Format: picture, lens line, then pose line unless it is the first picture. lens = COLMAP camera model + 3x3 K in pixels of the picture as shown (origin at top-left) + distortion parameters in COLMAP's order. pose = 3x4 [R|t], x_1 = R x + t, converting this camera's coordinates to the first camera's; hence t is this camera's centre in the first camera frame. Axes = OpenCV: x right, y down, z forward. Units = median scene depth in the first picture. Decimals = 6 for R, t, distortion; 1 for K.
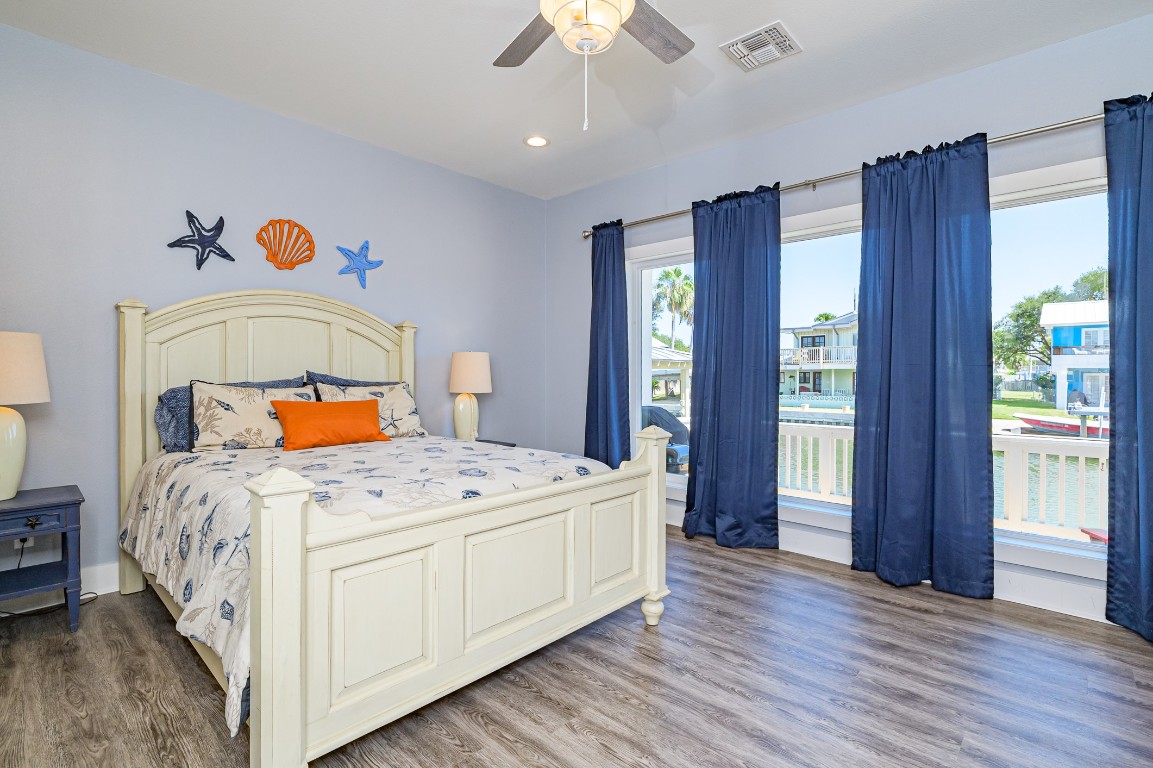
lens RADIAL K [[552.6, 0, 572.7], [0, 552.6, 386.3], [0, 0, 1]] dist [-0.001114, -0.000733]
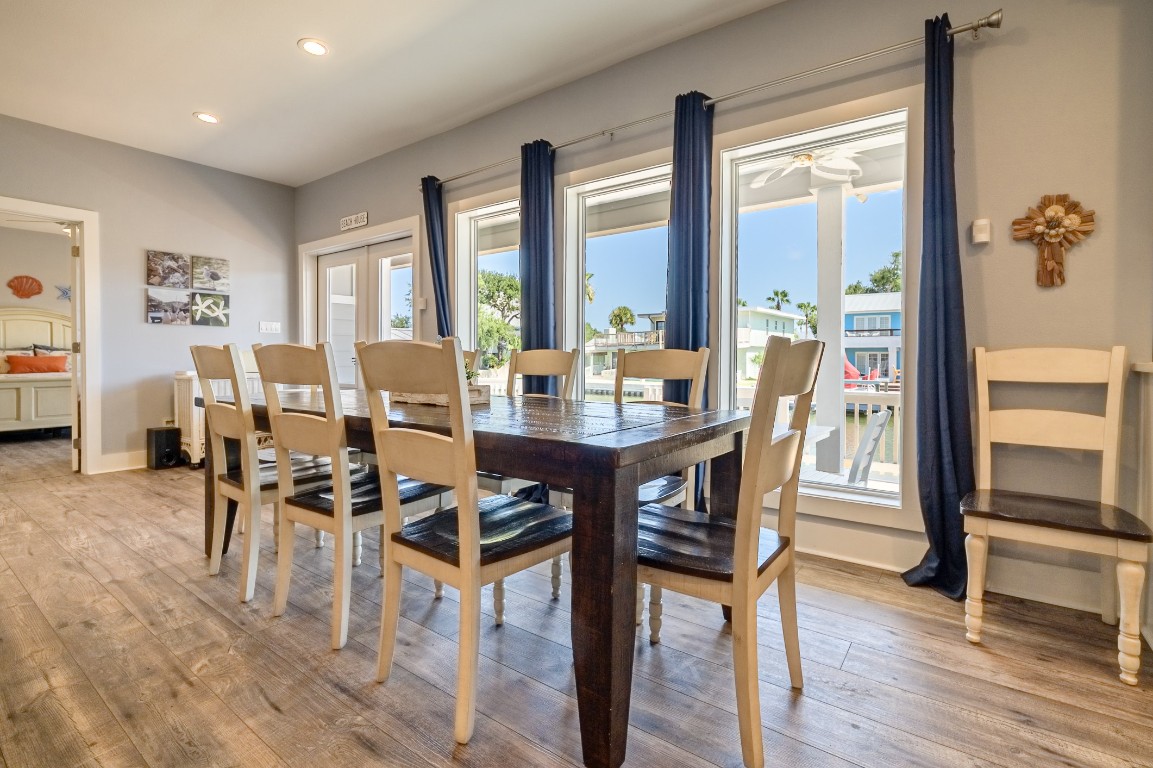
lens RADIAL K [[552.6, 0, 583.2], [0, 552.6, 363.4], [0, 0, 1]] dist [-0.001114, -0.000733]
pose [[0.993508, 0.000664, 0.113759, 1.602327], [-0.000191, 0.999991, -0.004173, 0.067001], [-0.113760, 0.004124, 0.993500, -1.602678]]
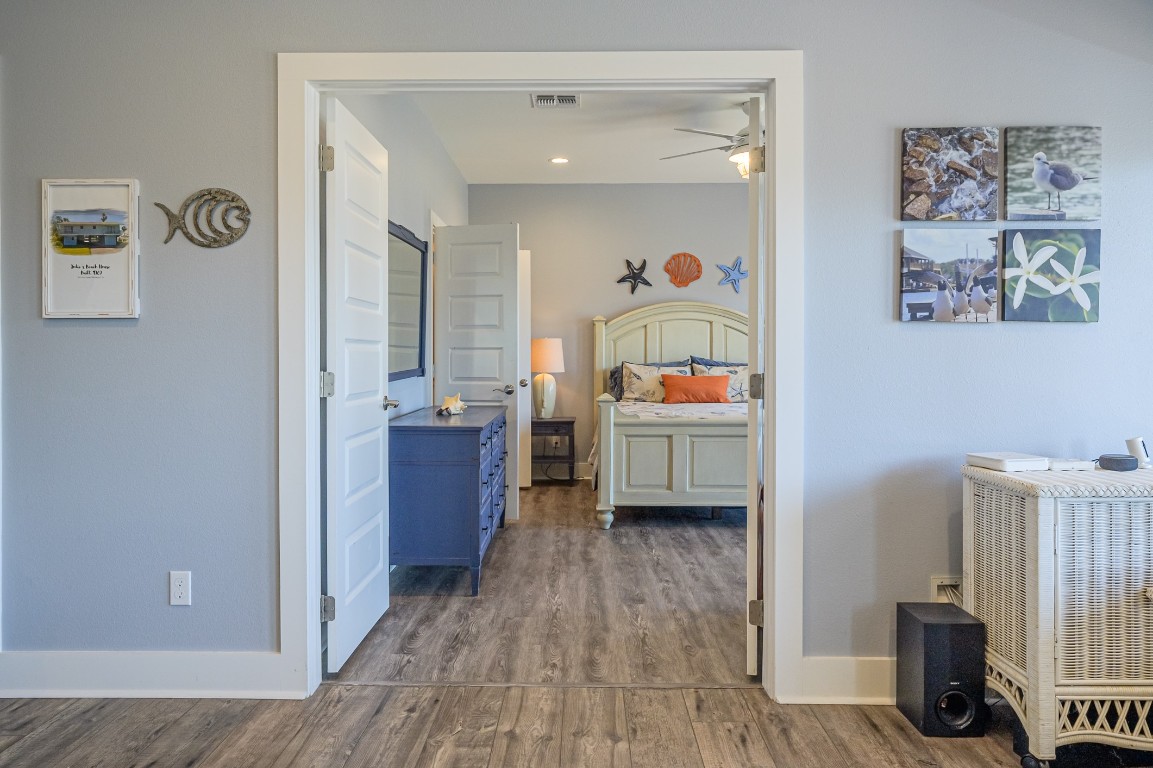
lens RADIAL K [[812.9, 0, 575.5], [0, 812.9, 376.4], [0, 0, 1]] dist [0.003987, 0.000934]
pose [[0.684832, 0.020087, -0.728424, 0.959379], [-0.011237, 0.999792, 0.017006, -0.005017], [0.728614, -0.003461, 0.684915, -0.769738]]
